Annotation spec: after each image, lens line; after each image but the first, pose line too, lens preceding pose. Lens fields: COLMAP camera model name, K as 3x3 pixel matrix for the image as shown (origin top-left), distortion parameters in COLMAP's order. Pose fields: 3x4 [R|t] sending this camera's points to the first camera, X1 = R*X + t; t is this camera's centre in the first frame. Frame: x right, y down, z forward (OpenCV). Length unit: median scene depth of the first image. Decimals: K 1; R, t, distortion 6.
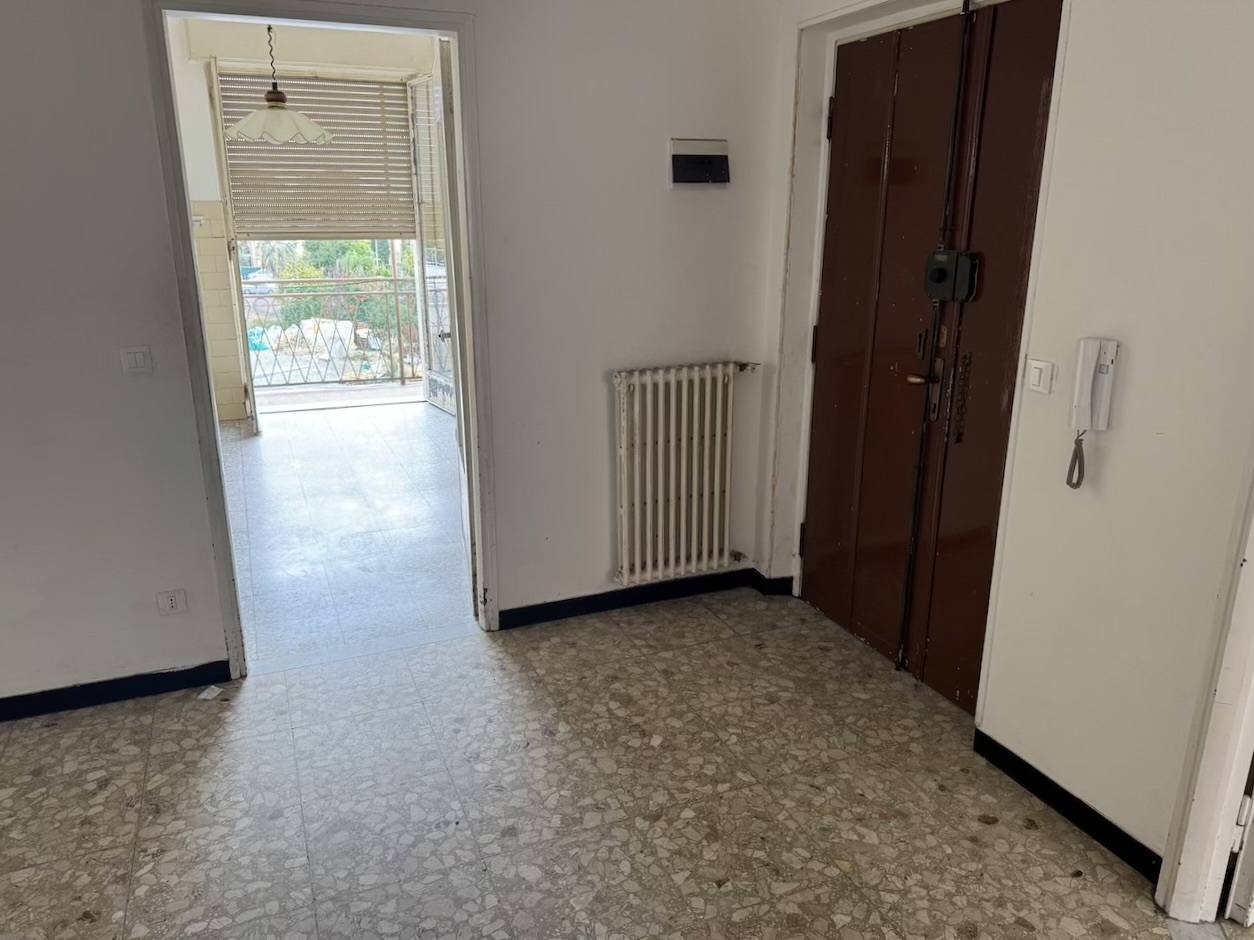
lens RADIAL K [[897.2, 0, 634.8], [0, 897.2, 471.4], [0, 0, 1]] dist [0.093227, -0.154433]
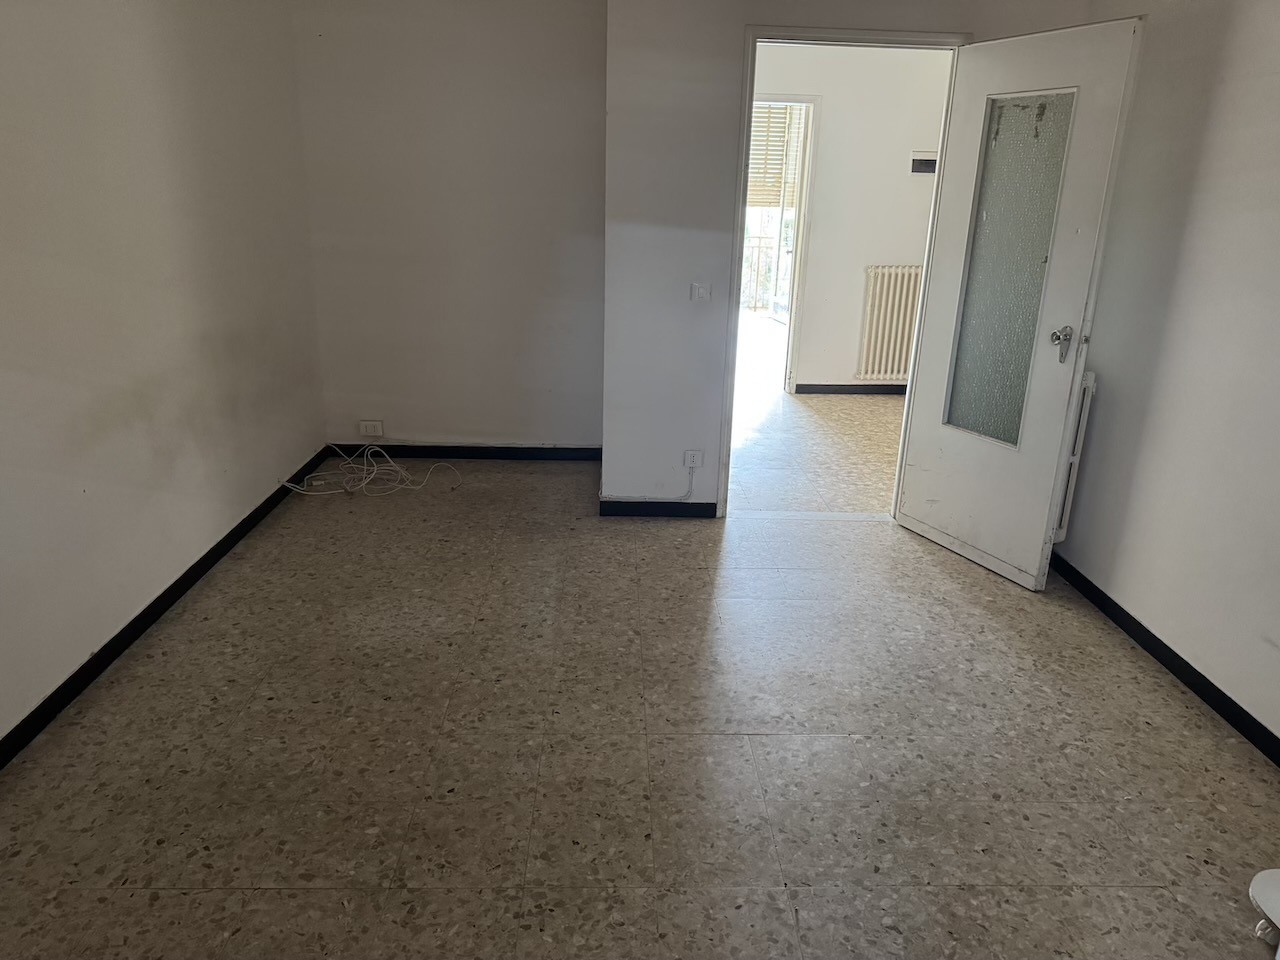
lens RADIAL K [[915.8, 0, 648.0], [0, 915.8, 481.5], [0, 0, 1]] dist [0.093227, -0.154433]
pose [[0.934901, 0.136032, -0.327803, 0.125322], [-0.130361, 0.990686, 0.039325, 0.170432], [0.330100, 0.005967, 0.943927, -0.540869]]
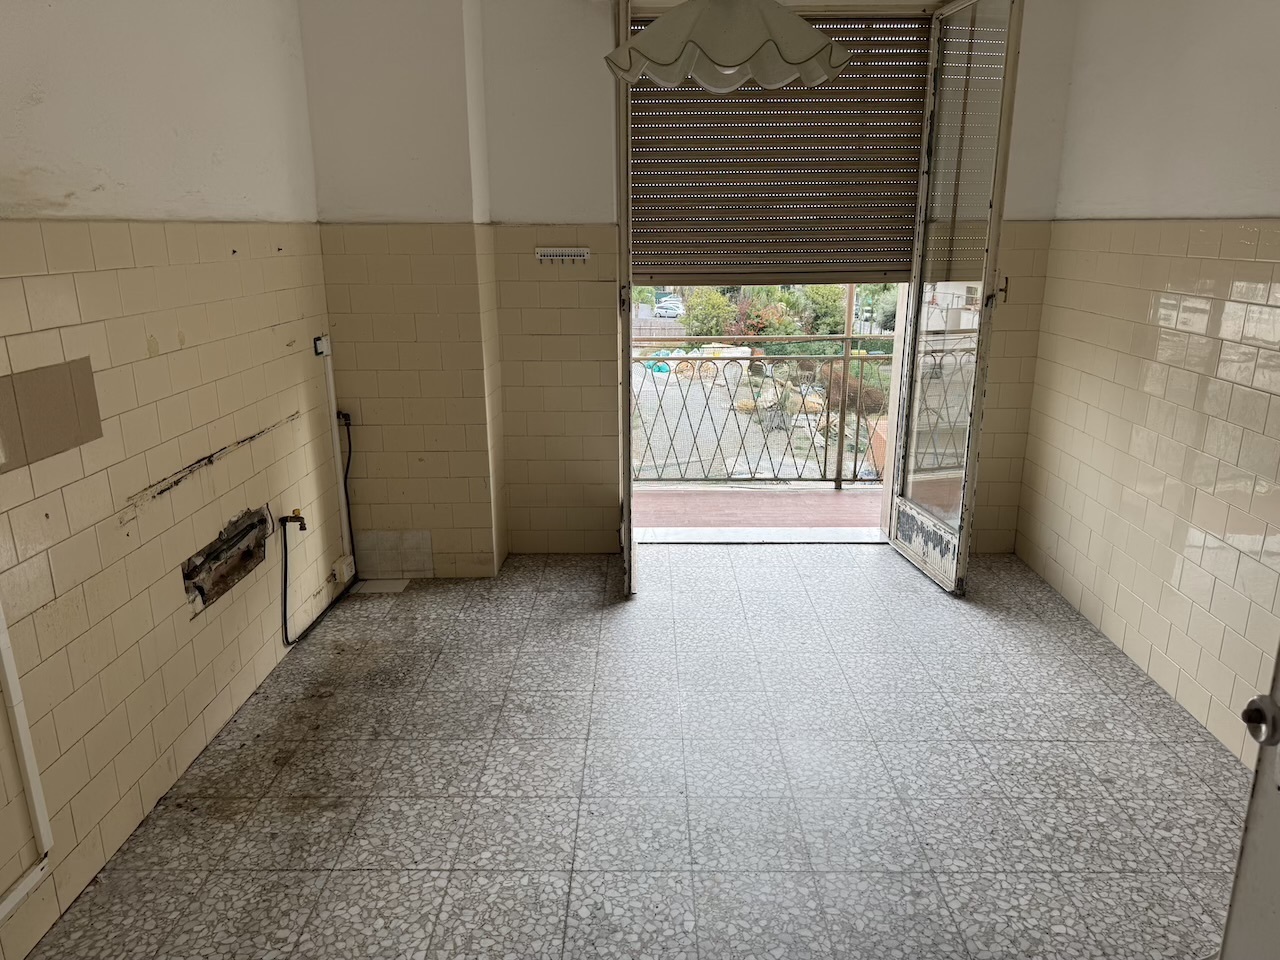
lens RADIAL K [[915.8, 0, 648.0], [0, 915.8, 481.5], [0, 0, 1]] dist [0.093227, -0.154433]
pose [[0.917672, 0.100040, -0.384540, -0.157134], [-0.108080, 0.994142, 0.000706, -0.111526], [0.382358, 0.040913, 0.923108, 0.390220]]
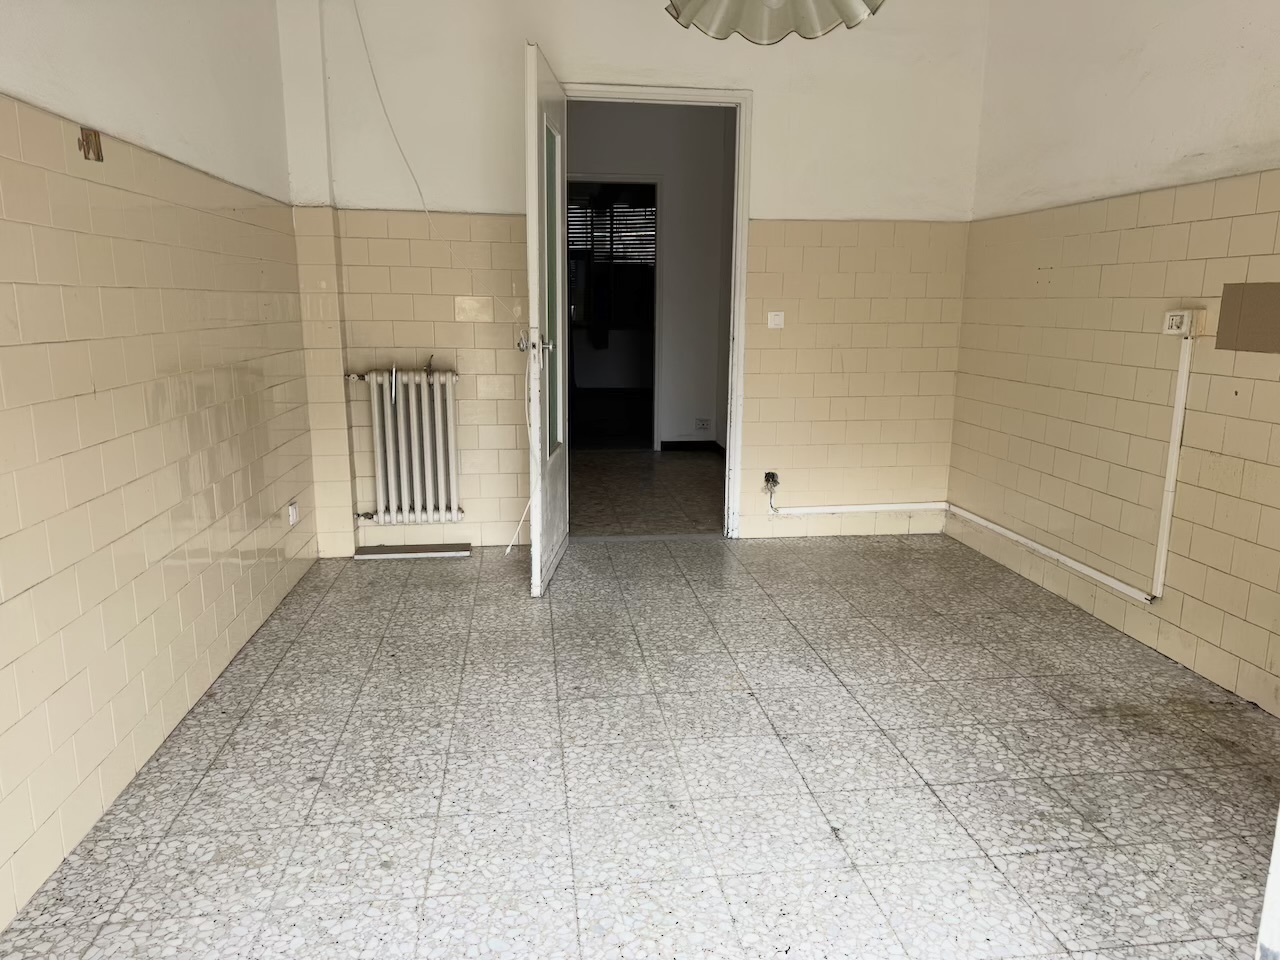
lens RADIAL K [[915.8, 0, 648.0], [0, 915.8, 481.5], [0, 0, 1]] dist [0.093227, -0.154433]
pose [[-0.961846, -0.061076, 0.266685, -0.313437], [0.068315, 0.890271, 0.450279, -0.243624], [-0.264923, 0.451318, -0.852131, 1.018340]]
